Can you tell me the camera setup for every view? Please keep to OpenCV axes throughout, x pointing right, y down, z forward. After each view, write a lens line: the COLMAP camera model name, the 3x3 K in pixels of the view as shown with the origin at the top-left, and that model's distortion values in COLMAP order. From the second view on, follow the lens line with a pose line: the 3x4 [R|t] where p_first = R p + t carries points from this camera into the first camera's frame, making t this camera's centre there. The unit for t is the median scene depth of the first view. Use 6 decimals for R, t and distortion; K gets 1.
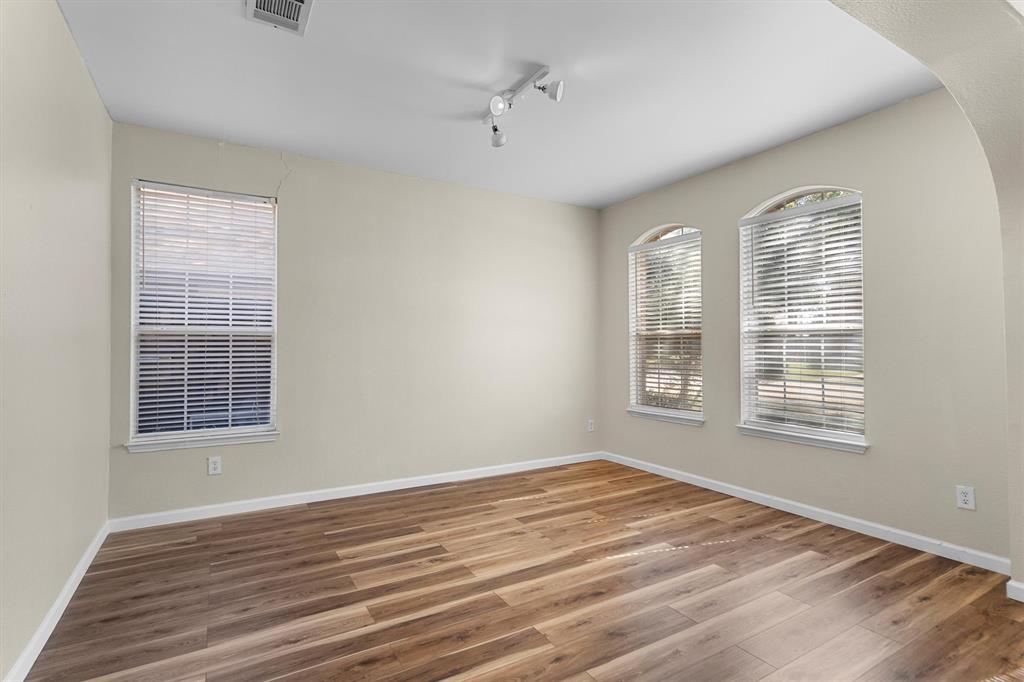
lens RADIAL K [[508.5, 0, 519.2], [0, 508.5, 340.8], [0, 0, 1]] dist [0.002822, 0.000043]
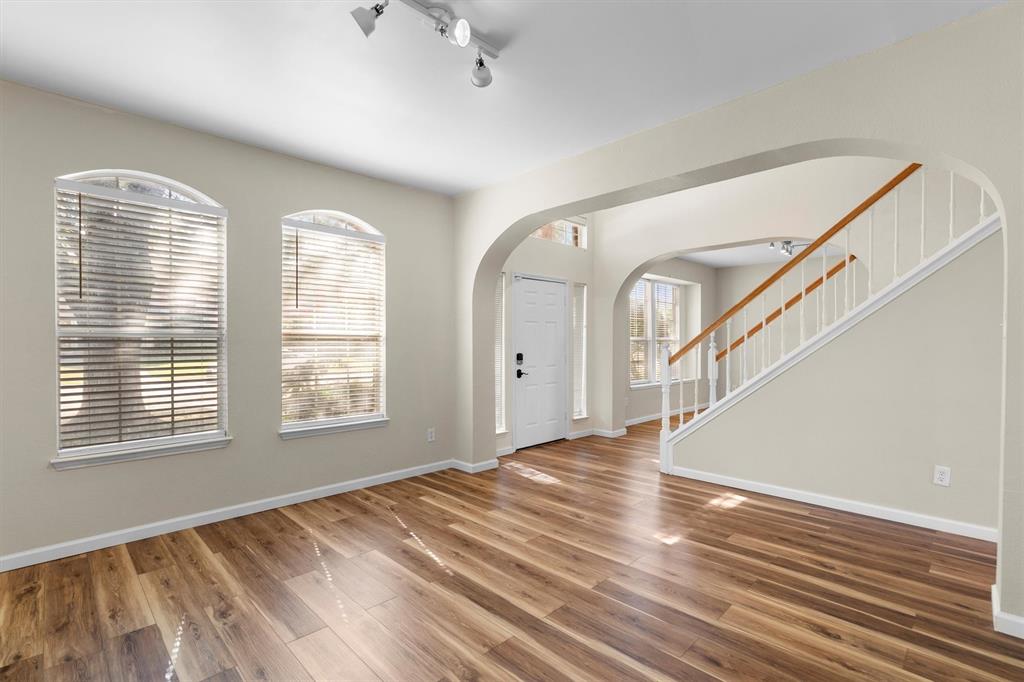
lens RADIAL K [[475.4, 0, 515.4], [0, 475.4, 343.8], [0, 0, 1]] dist [-0.001584, -0.000060]
pose [[-0.246741, 0.003214, 0.969076, -0.633092], [-0.008435, 0.999949, -0.005464, 0.001249], [-0.969045, -0.009523, -0.246701, 0.916830]]
